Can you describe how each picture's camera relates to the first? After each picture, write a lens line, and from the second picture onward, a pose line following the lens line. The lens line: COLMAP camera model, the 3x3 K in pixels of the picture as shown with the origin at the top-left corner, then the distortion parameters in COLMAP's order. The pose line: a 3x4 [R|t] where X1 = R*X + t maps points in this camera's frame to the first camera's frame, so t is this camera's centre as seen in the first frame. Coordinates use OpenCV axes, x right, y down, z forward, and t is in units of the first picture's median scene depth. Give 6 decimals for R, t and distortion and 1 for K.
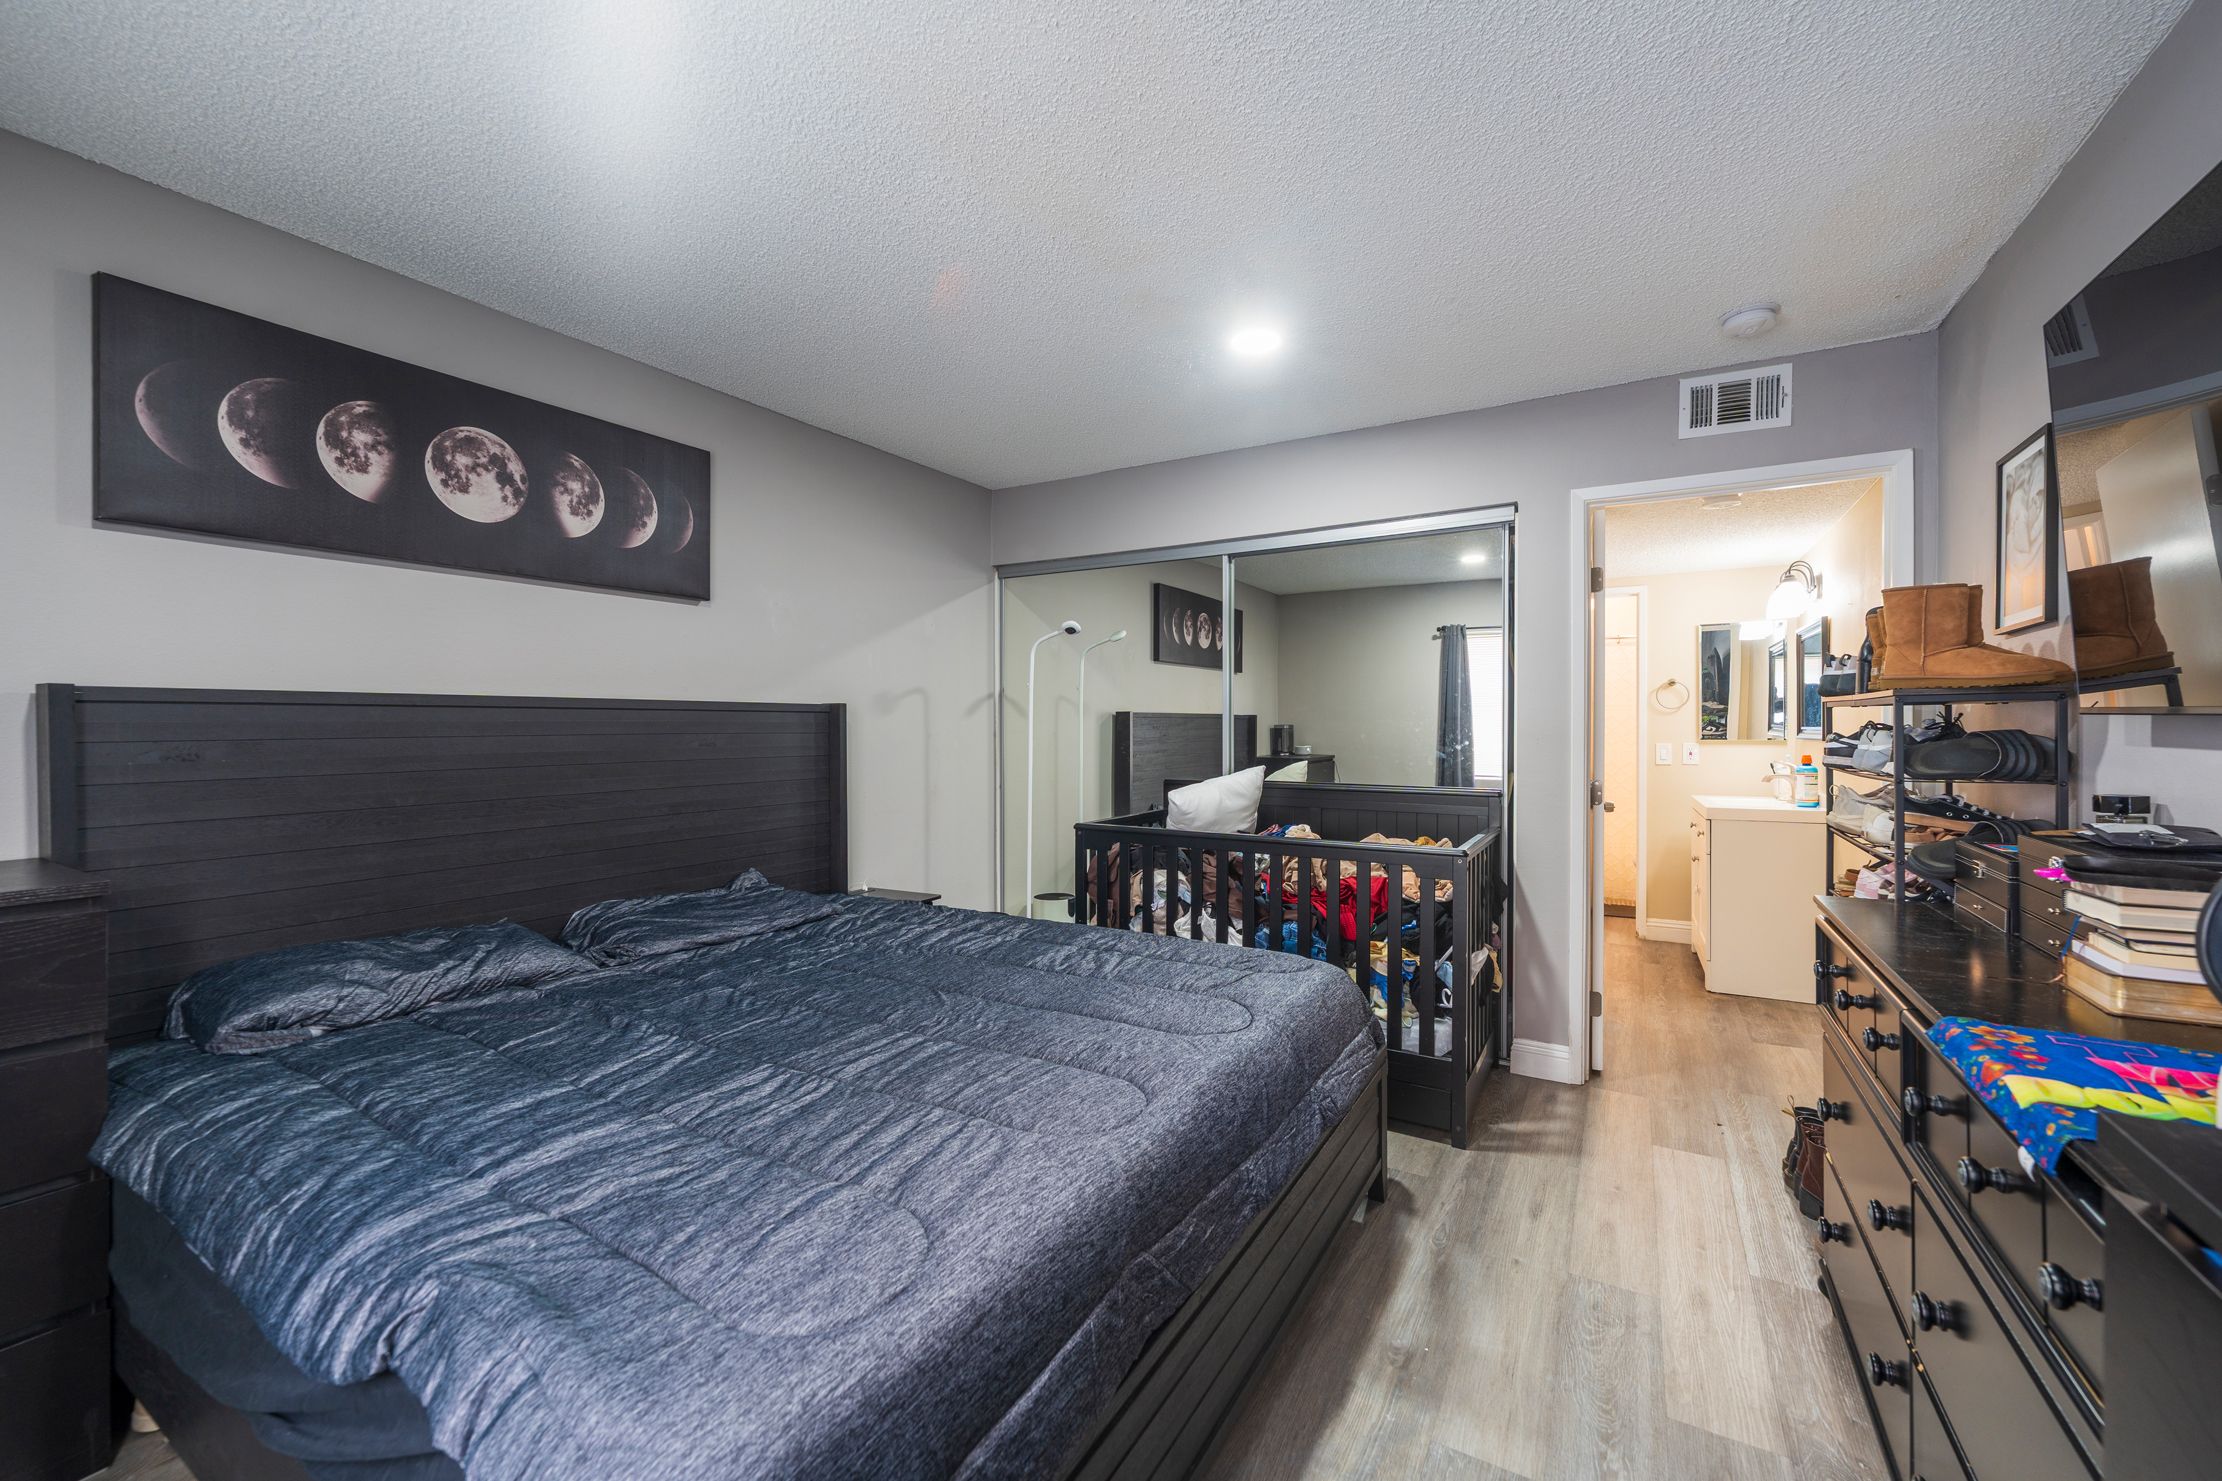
lens RADIAL K [[906.4, 0, 1110.9], [0, 906.4, 735.7], [0, 0, 1]] dist [0.001290, -0.000135]
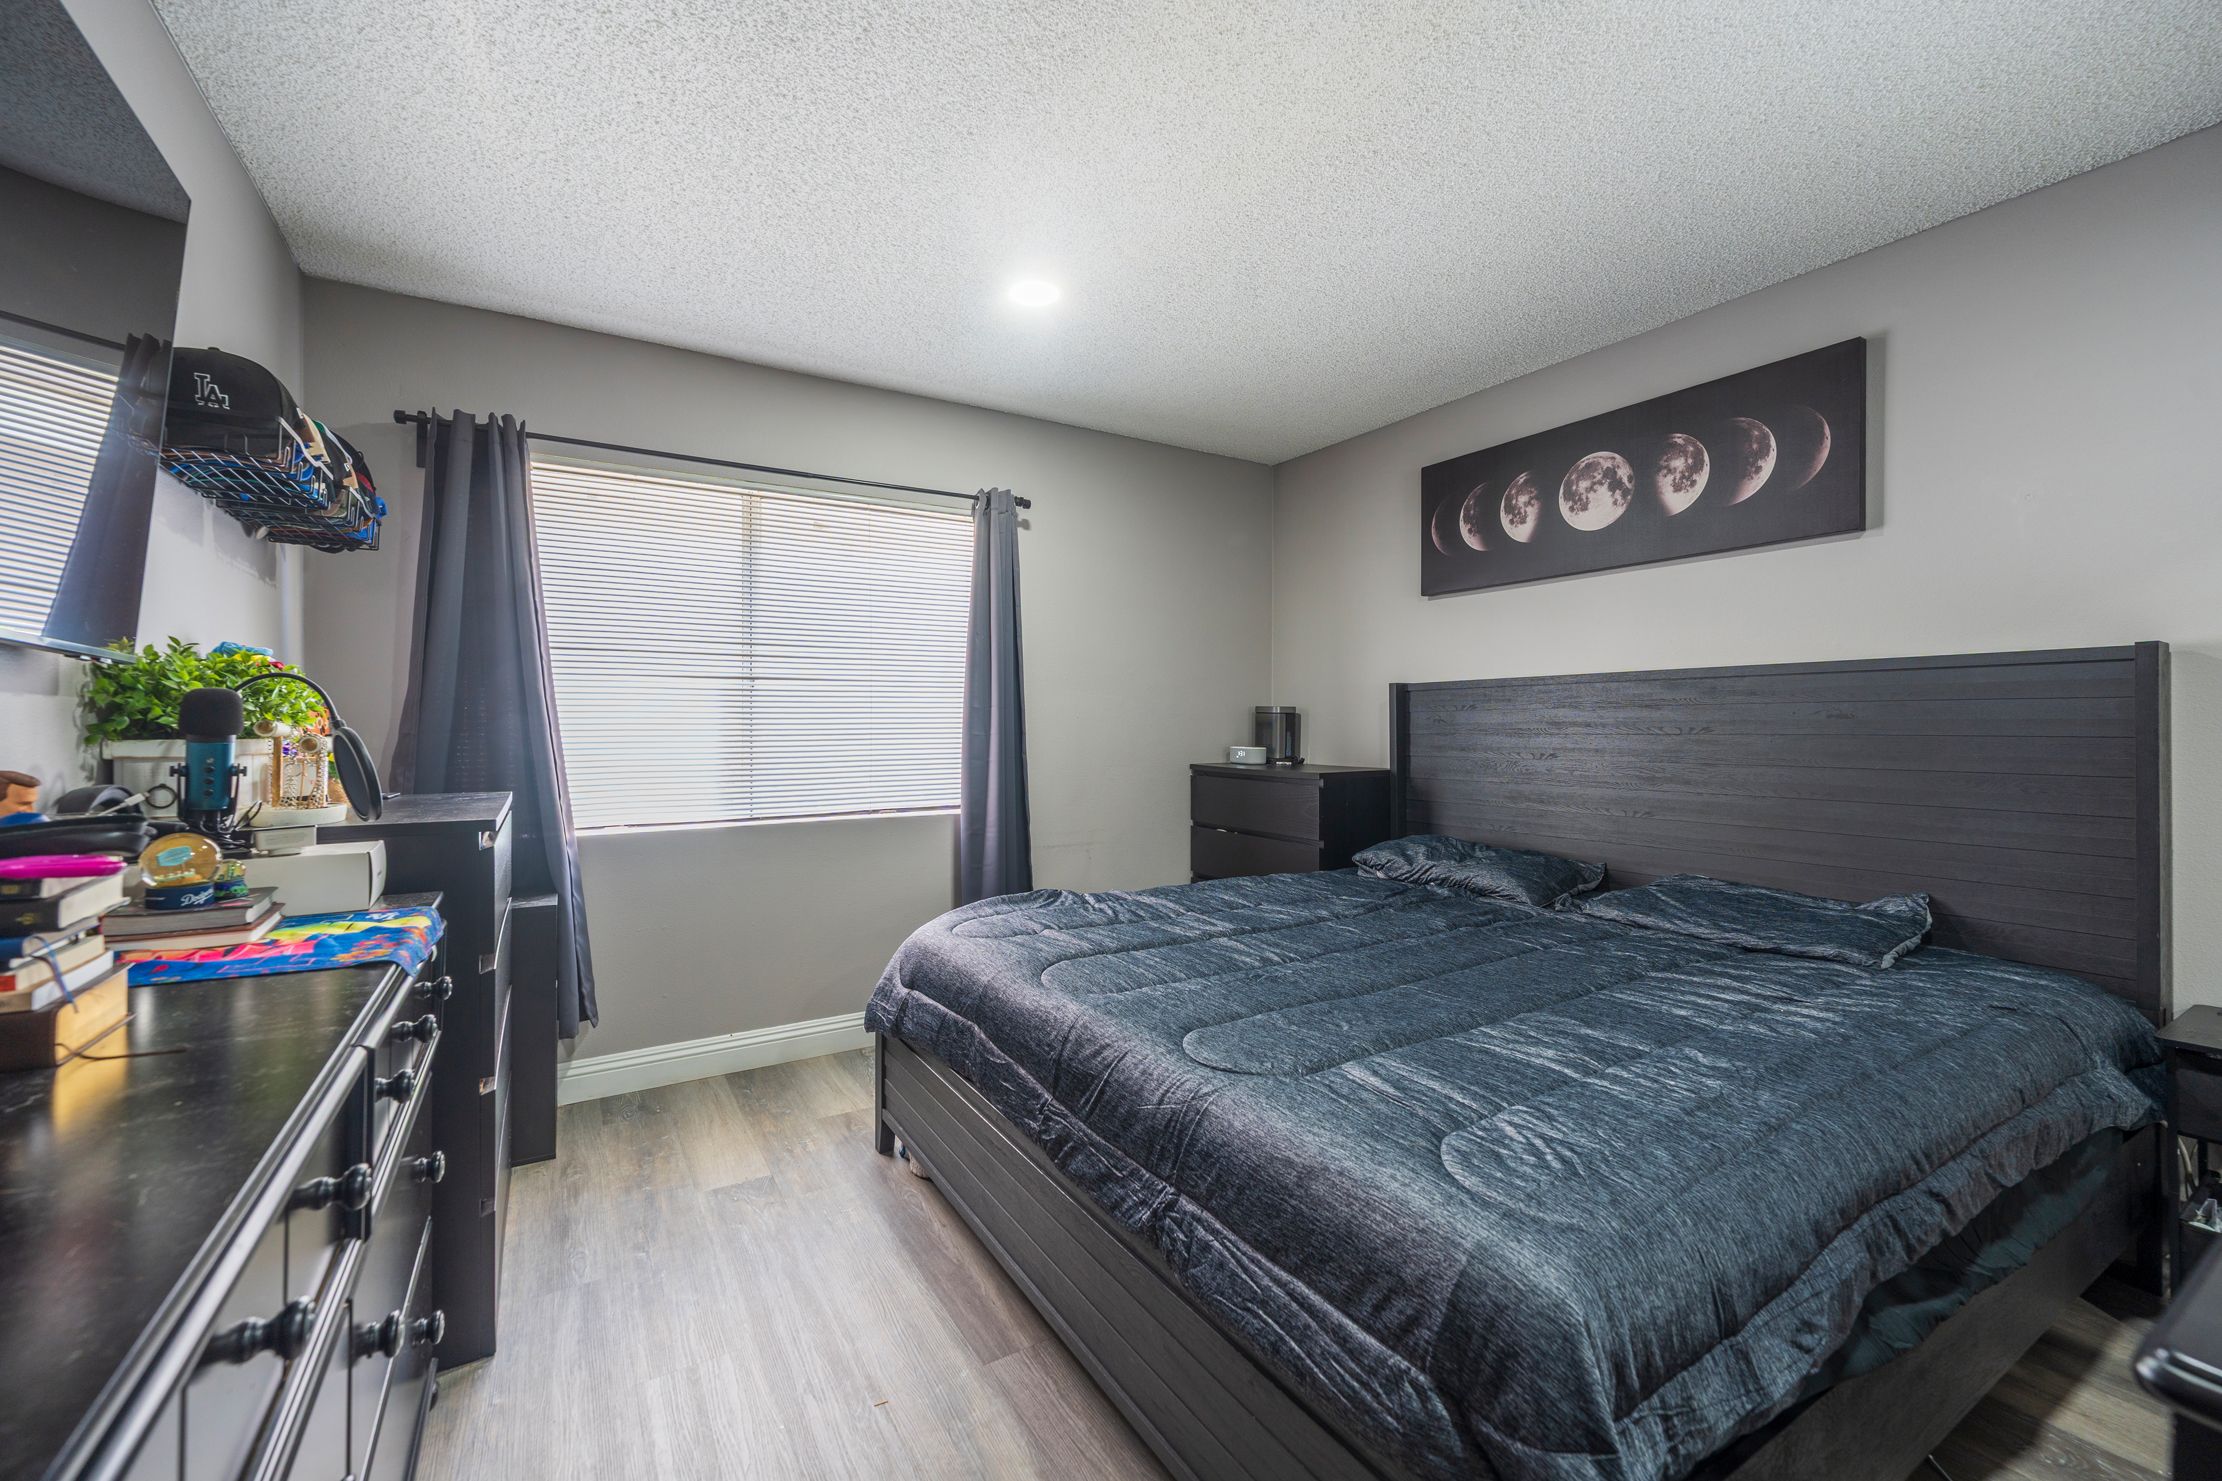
lens RADIAL K [[906.4, 0, 1113.1], [0, 906.4, 725.0], [0, 0, 1]] dist [0.001290, -0.000135]
pose [[-0.473877, -0.001542, -0.880590, 0.658874], [-0.008801, 0.999957, 0.002985, 0.025587], [0.880547, 0.009165, -0.473870, 0.989237]]
